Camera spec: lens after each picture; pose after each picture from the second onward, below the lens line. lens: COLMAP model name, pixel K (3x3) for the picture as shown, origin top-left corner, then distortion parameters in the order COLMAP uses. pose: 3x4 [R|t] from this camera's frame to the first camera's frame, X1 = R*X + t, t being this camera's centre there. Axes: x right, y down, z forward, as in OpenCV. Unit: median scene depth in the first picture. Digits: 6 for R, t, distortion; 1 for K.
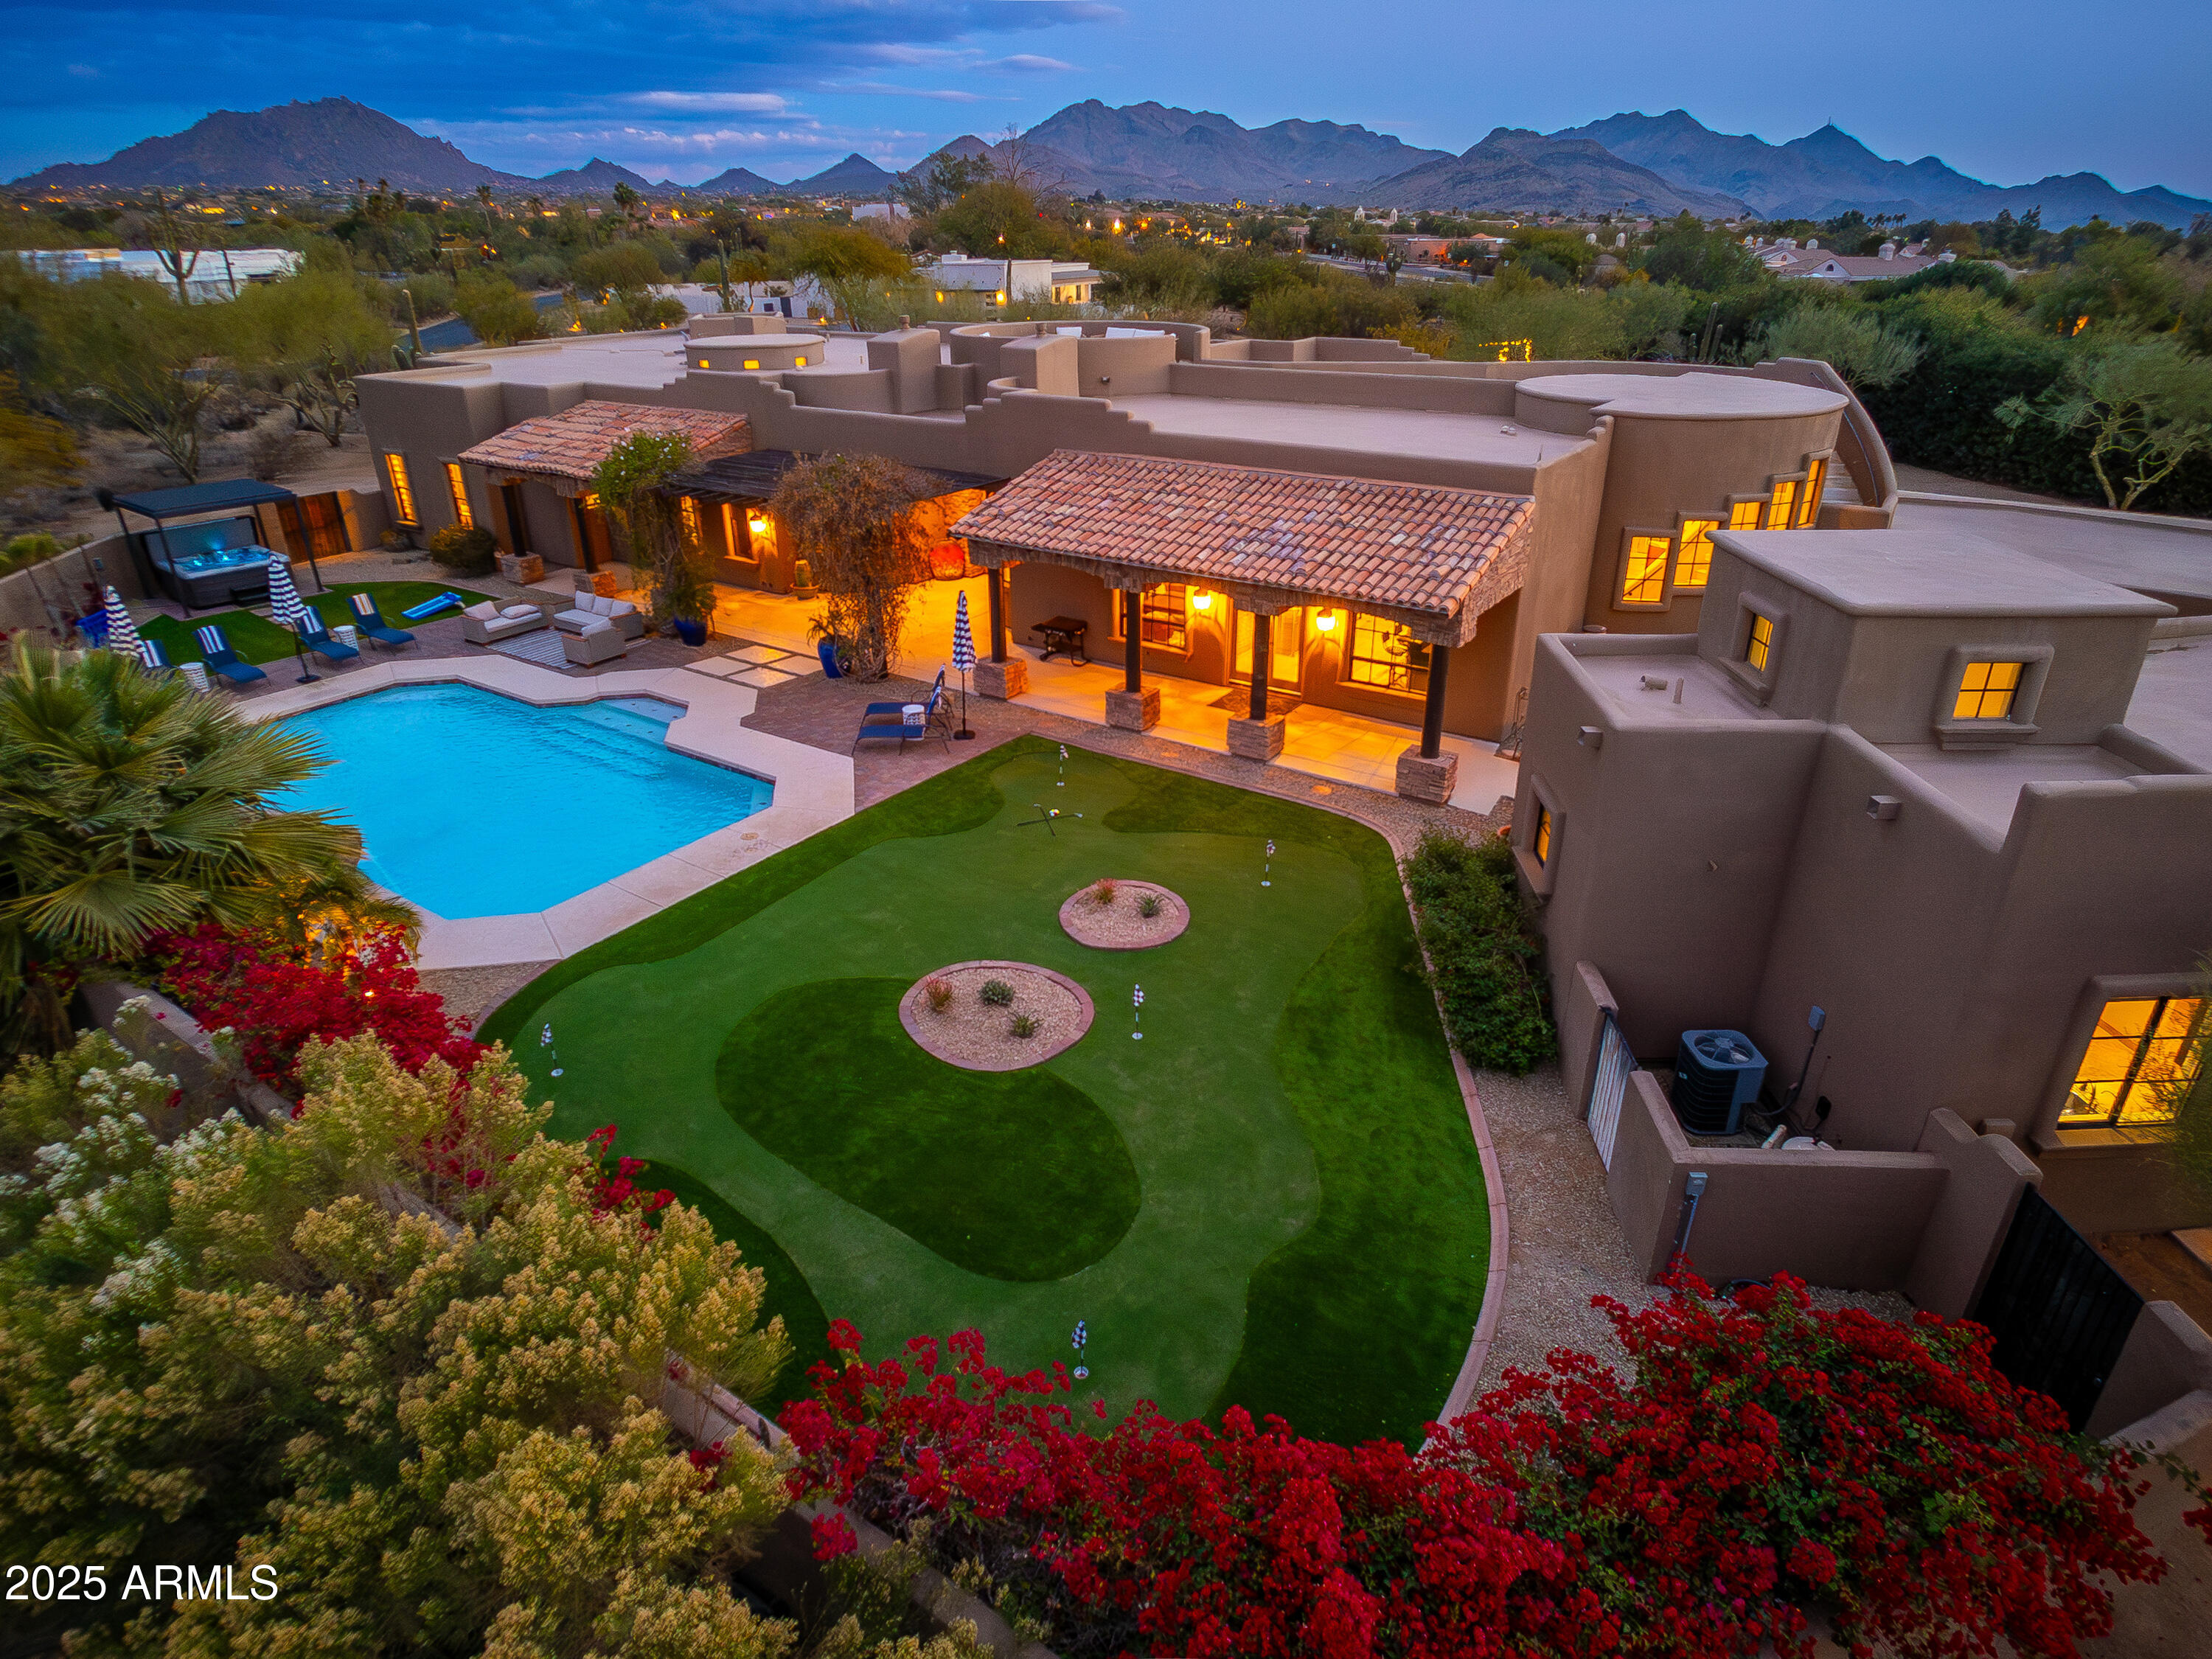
lens RADIAL K [[1257.8, 0, 1118.3], [0, 1257.8, 832.9], [0, 0, 1]] dist [-0.033647, 0.007710]
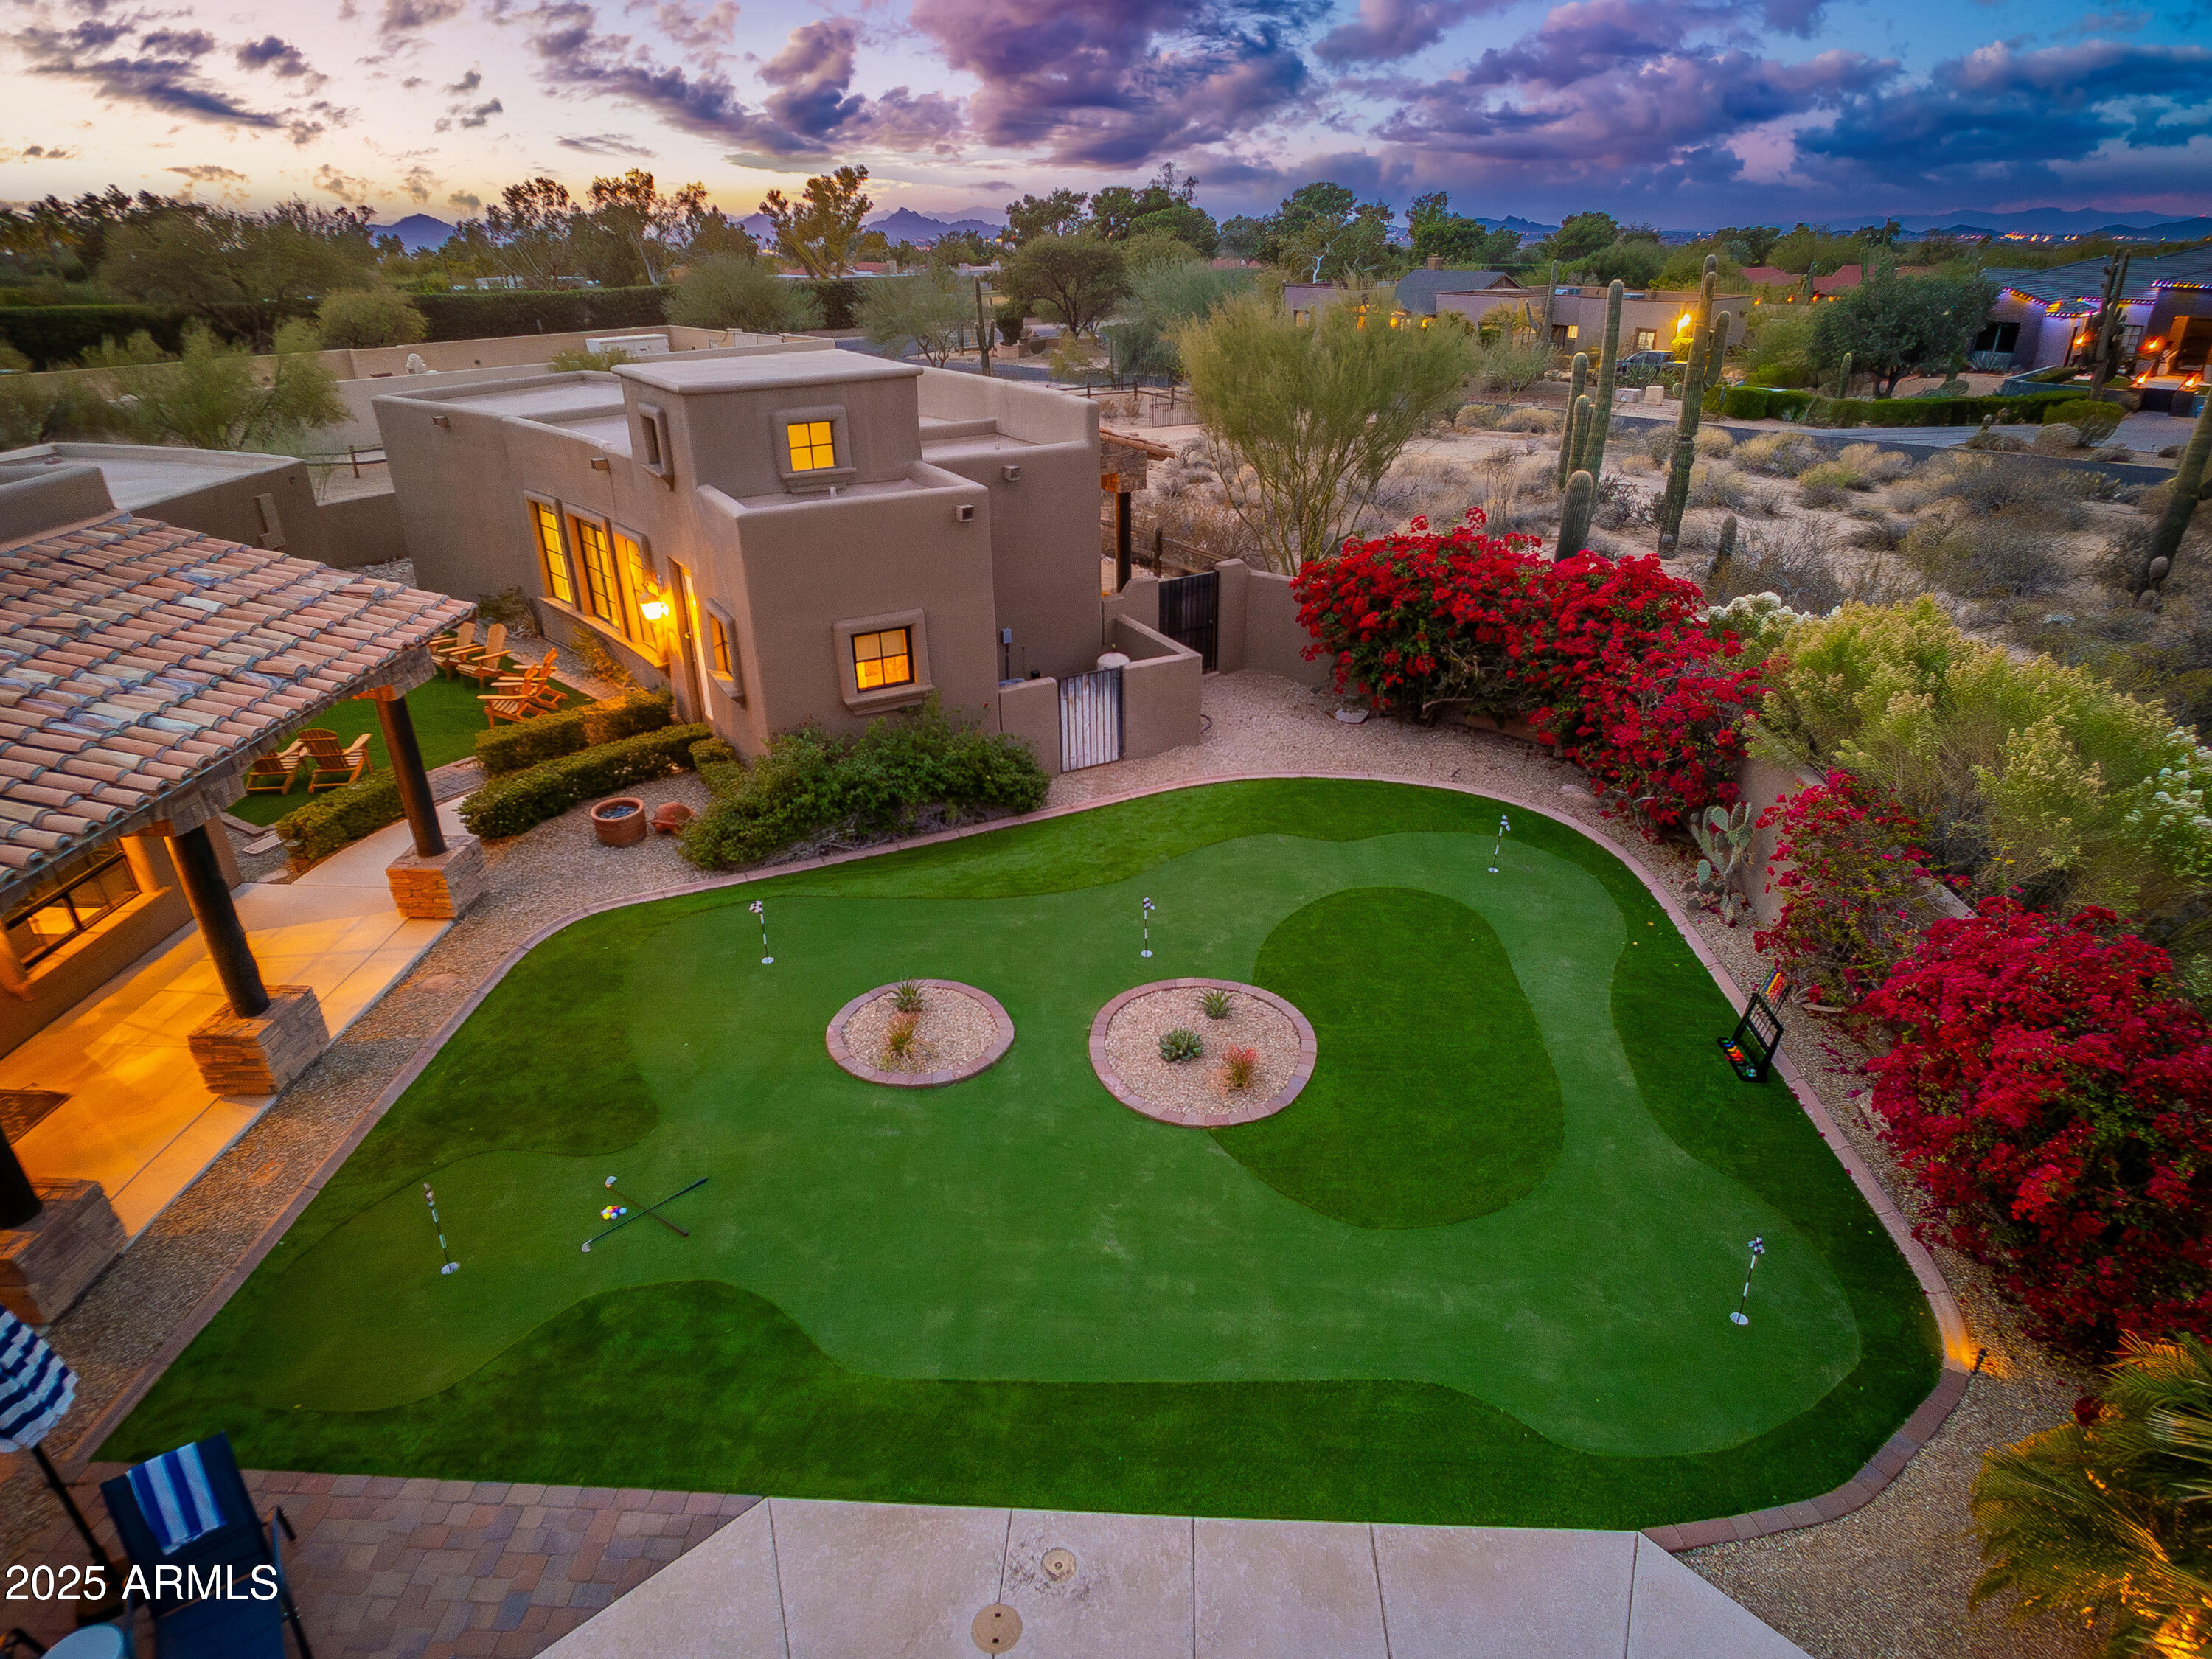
lens RADIAL K [[1257.8, 0, 1112.5], [0, 1257.8, 834.8], [0, 0, 1]] dist [-0.033647, 0.007710]
pose [[-0.528931, -0.365826, 0.765770, -0.397991], [0.381067, 0.703869, 0.599464, -0.284161], [-0.758301, 0.608885, -0.232893, 0.731375]]
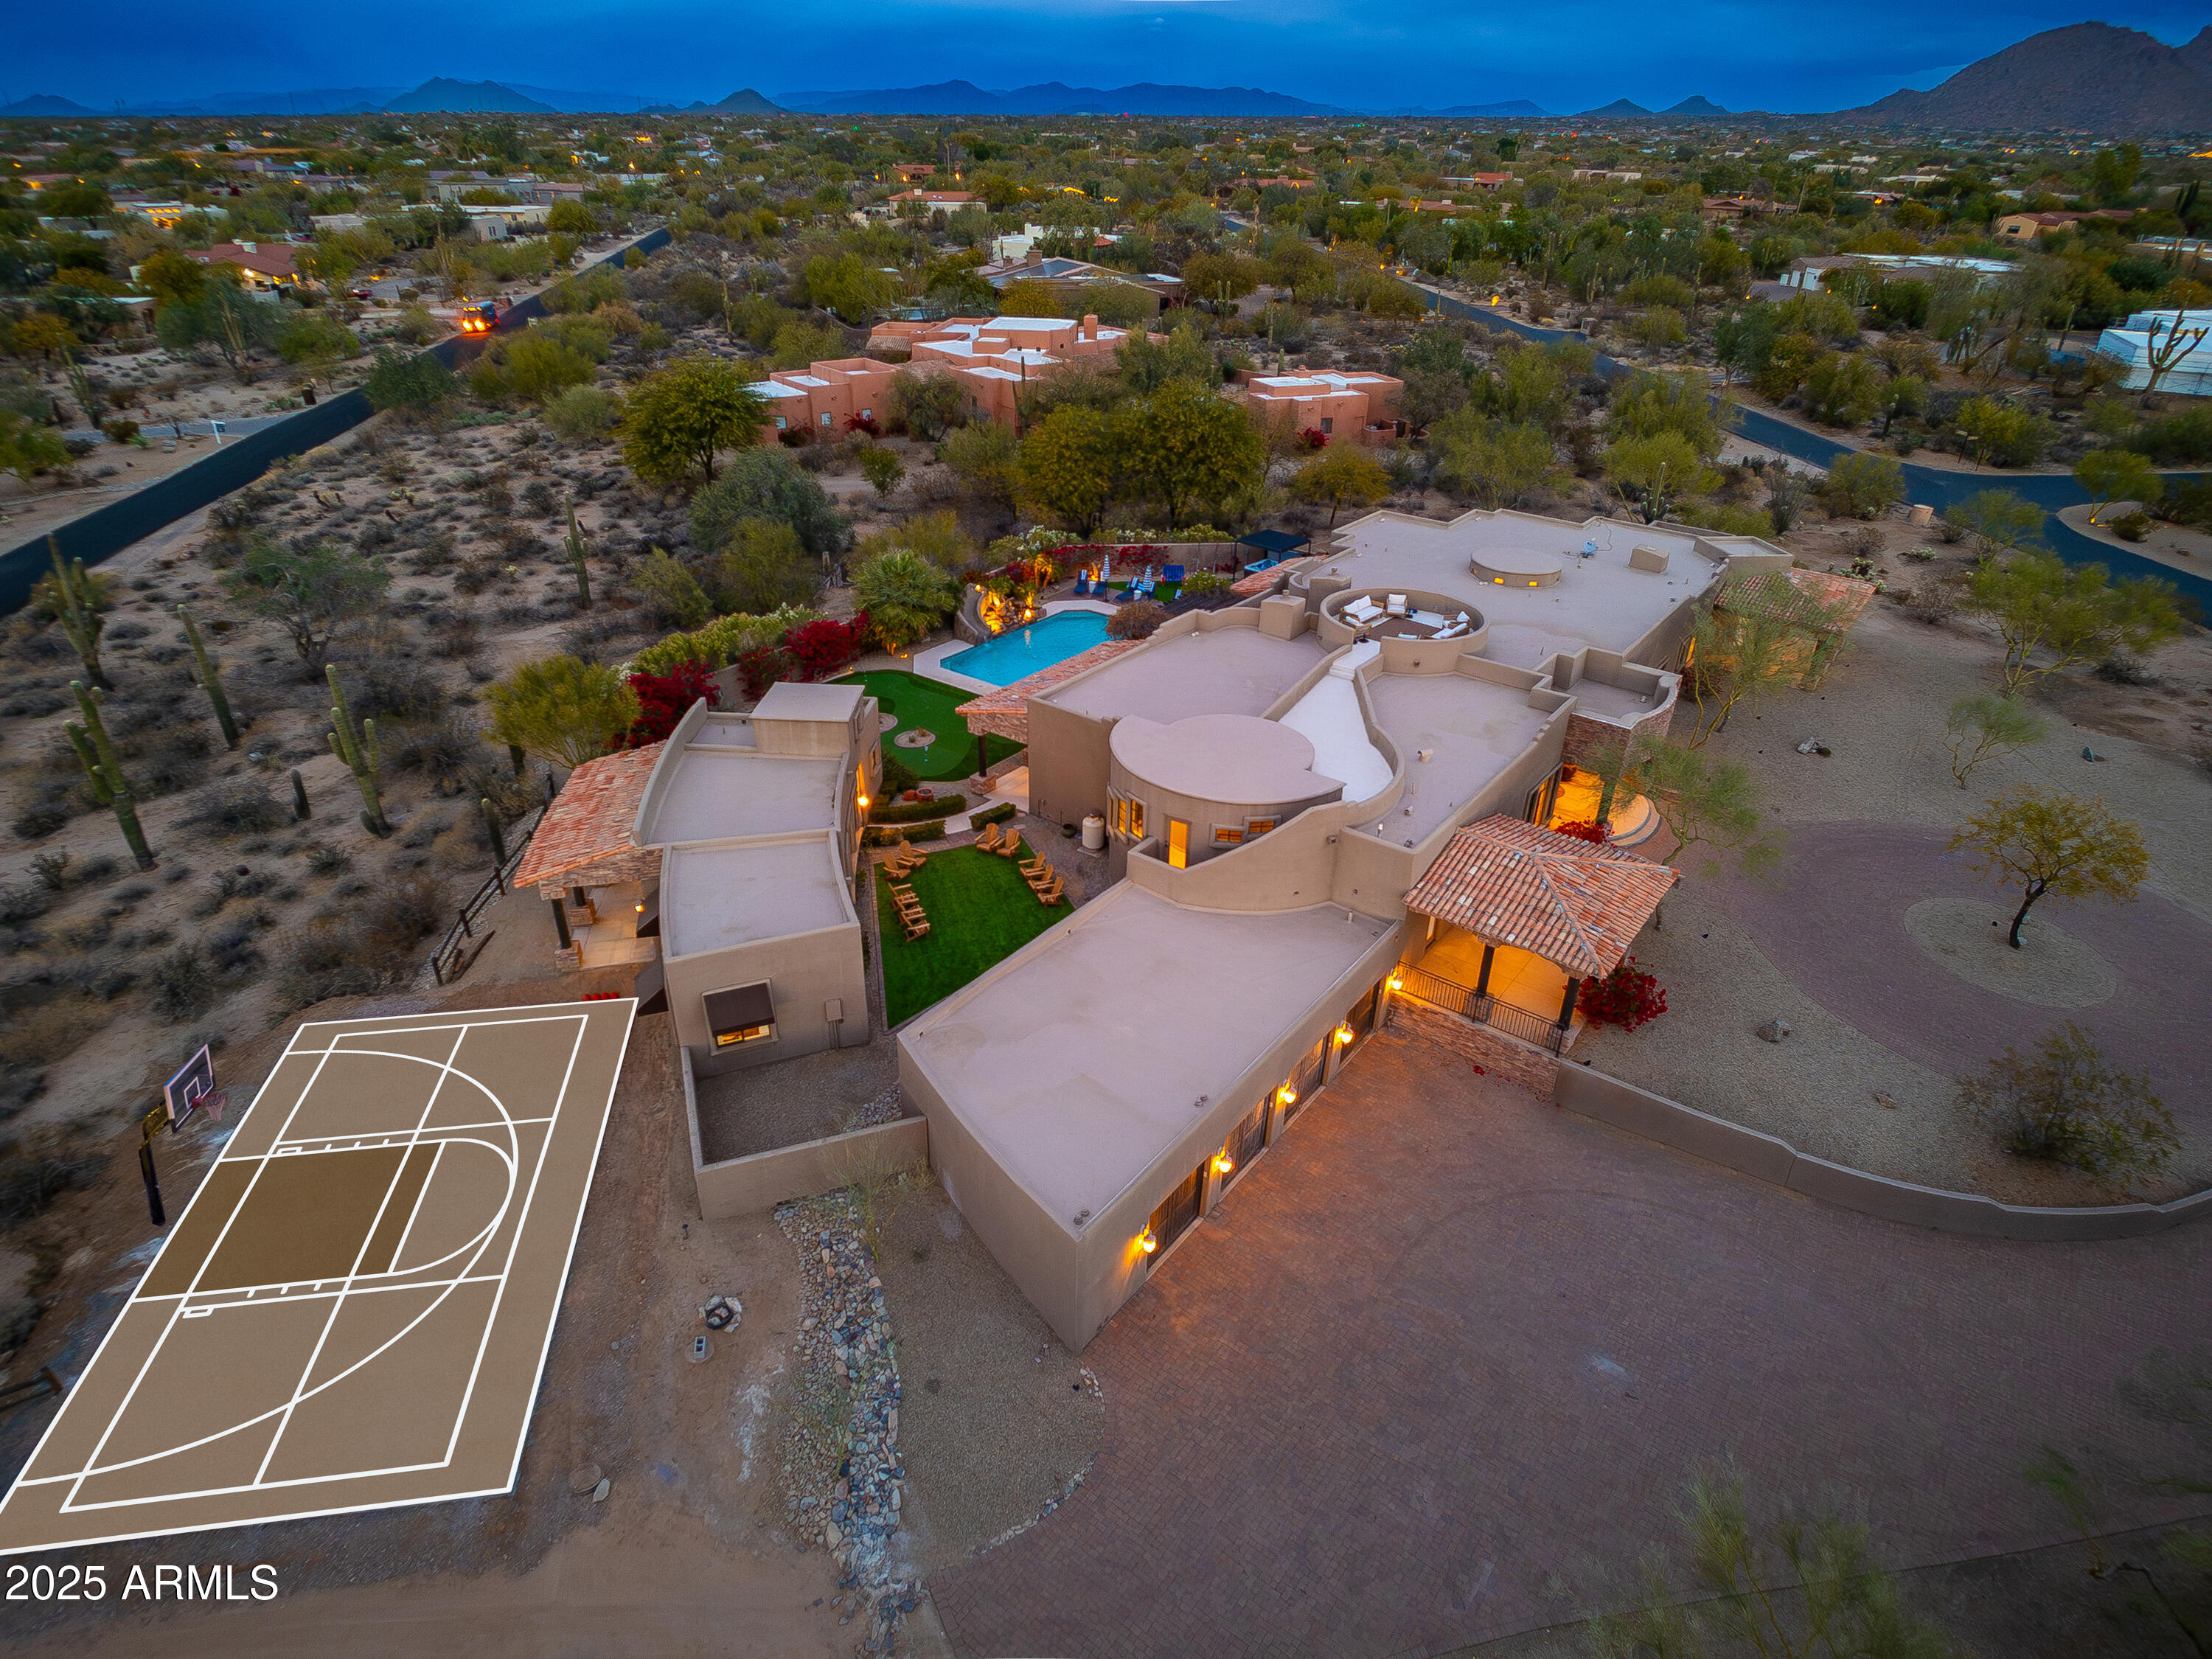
lens RADIAL K [[1257.8, 0, 1110.7], [0, 1257.8, 837.7], [0, 0, 1]] dist [-0.033647, 0.007710]
pose [[-0.046453, 0.492023, -0.869342, 2.039165], [-0.453676, 0.764957, 0.457186, -1.010871], [0.889955, 0.415637, 0.187685, 0.683888]]
